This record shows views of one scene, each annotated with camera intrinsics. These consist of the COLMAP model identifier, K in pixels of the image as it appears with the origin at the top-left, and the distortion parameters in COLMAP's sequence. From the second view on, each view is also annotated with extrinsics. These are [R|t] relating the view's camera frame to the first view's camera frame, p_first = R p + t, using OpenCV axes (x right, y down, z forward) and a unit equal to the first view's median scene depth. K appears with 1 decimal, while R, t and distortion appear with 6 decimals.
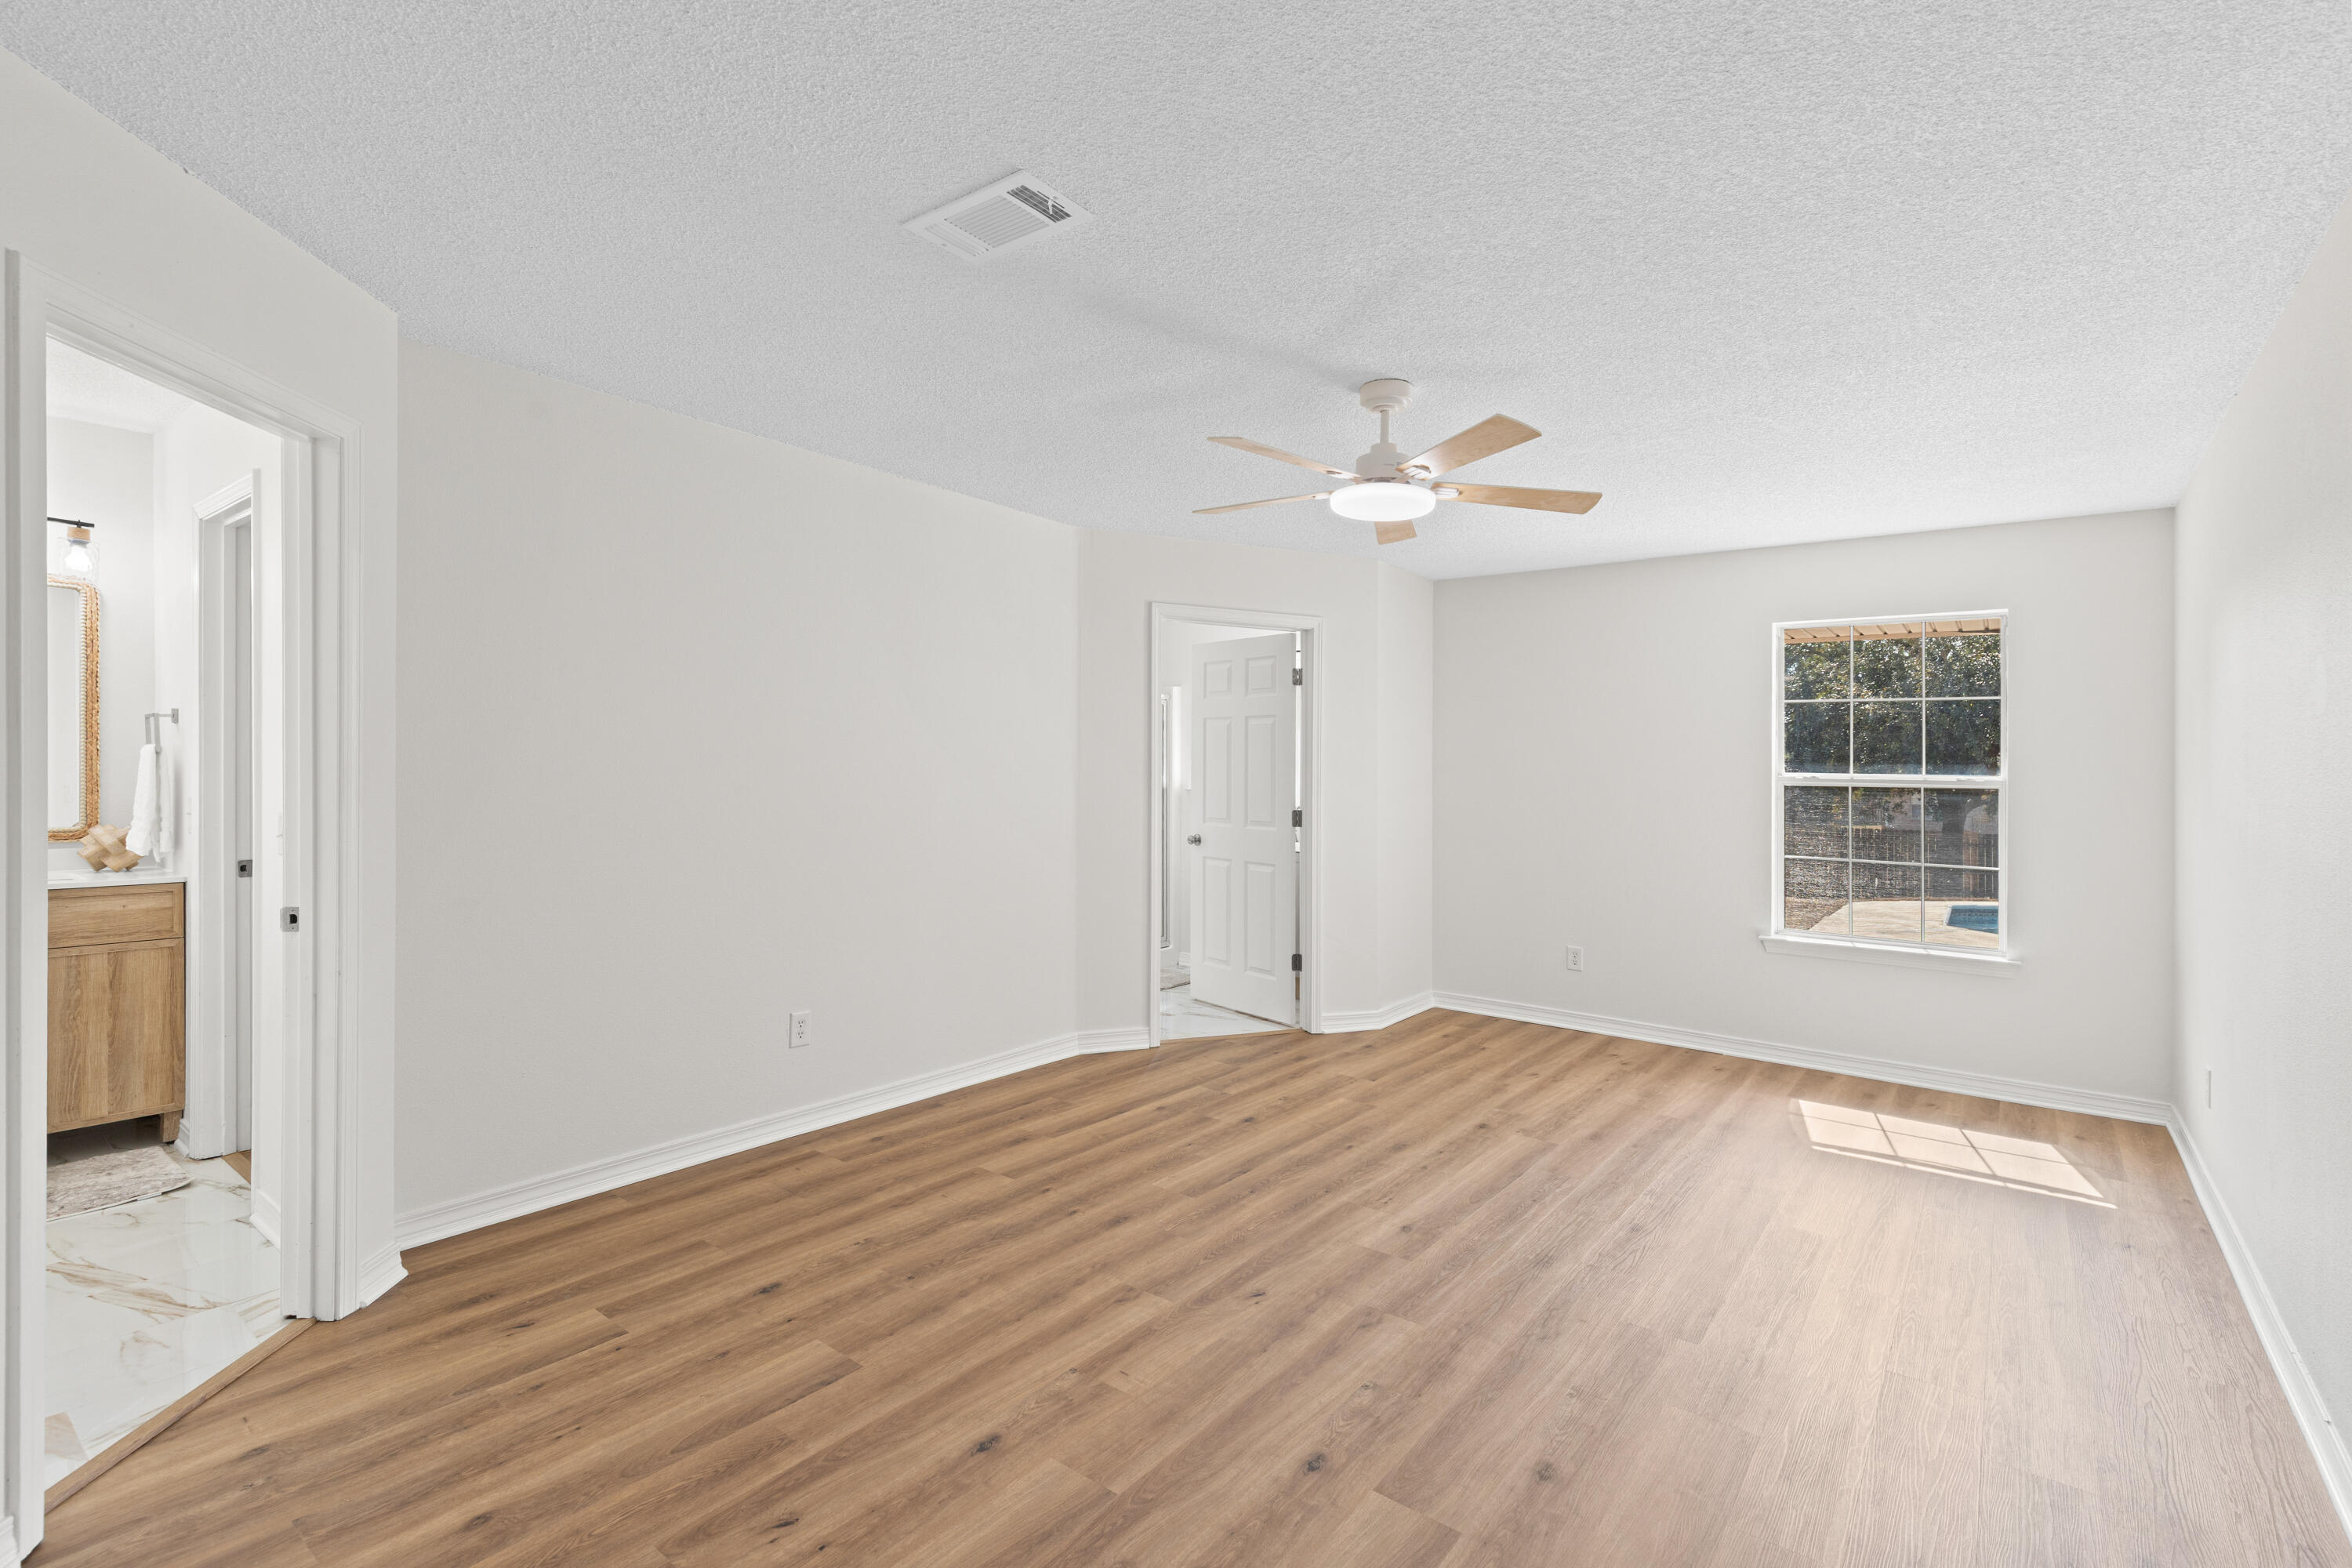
lens RADIAL K [[1066.7, 0, 1176.0], [0, 1066.7, 784.0], [0, 0, 1]] dist [-0.002566, -0.000421]
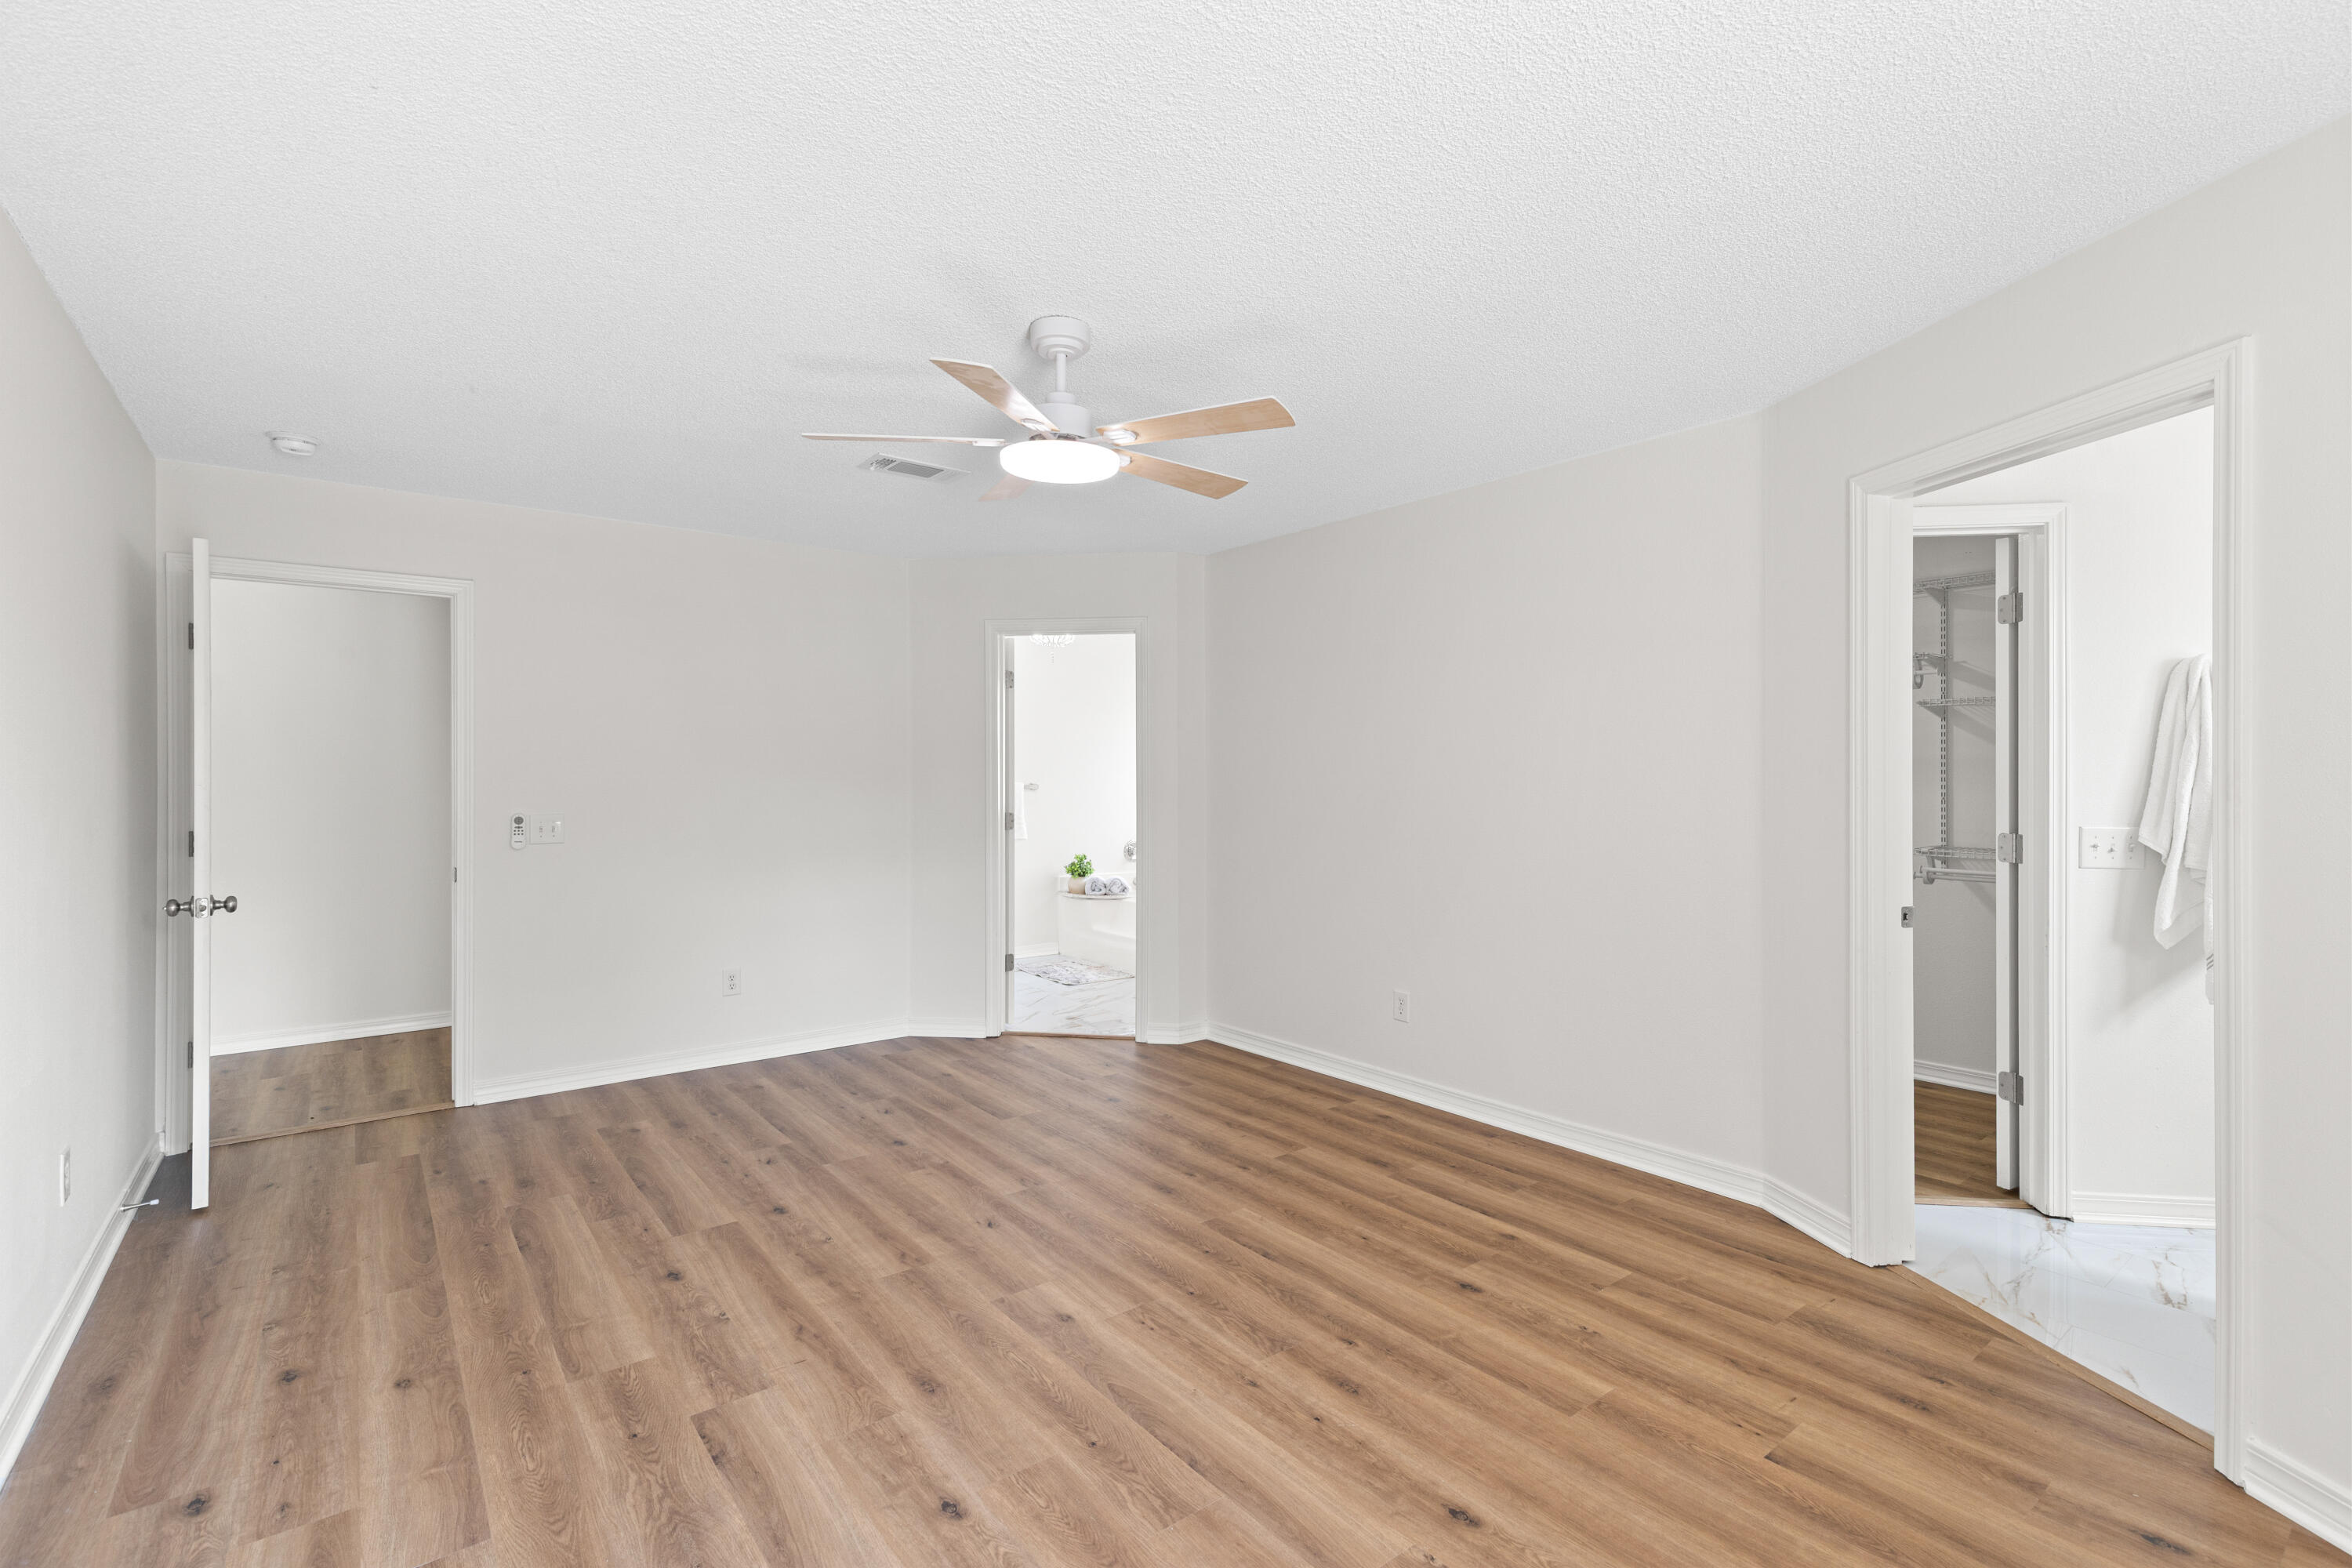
lens RADIAL K [[1066.7, 0, 1176.0], [0, 1066.7, 784.0], [0, 0, 1]] dist [-0.002566, -0.000421]
pose [[-0.241010, -0.010518, -0.970466, 0.878004], [-0.017287, 0.999829, -0.006544, 0.006753], [0.970369, 0.015199, -0.241151, 1.119954]]
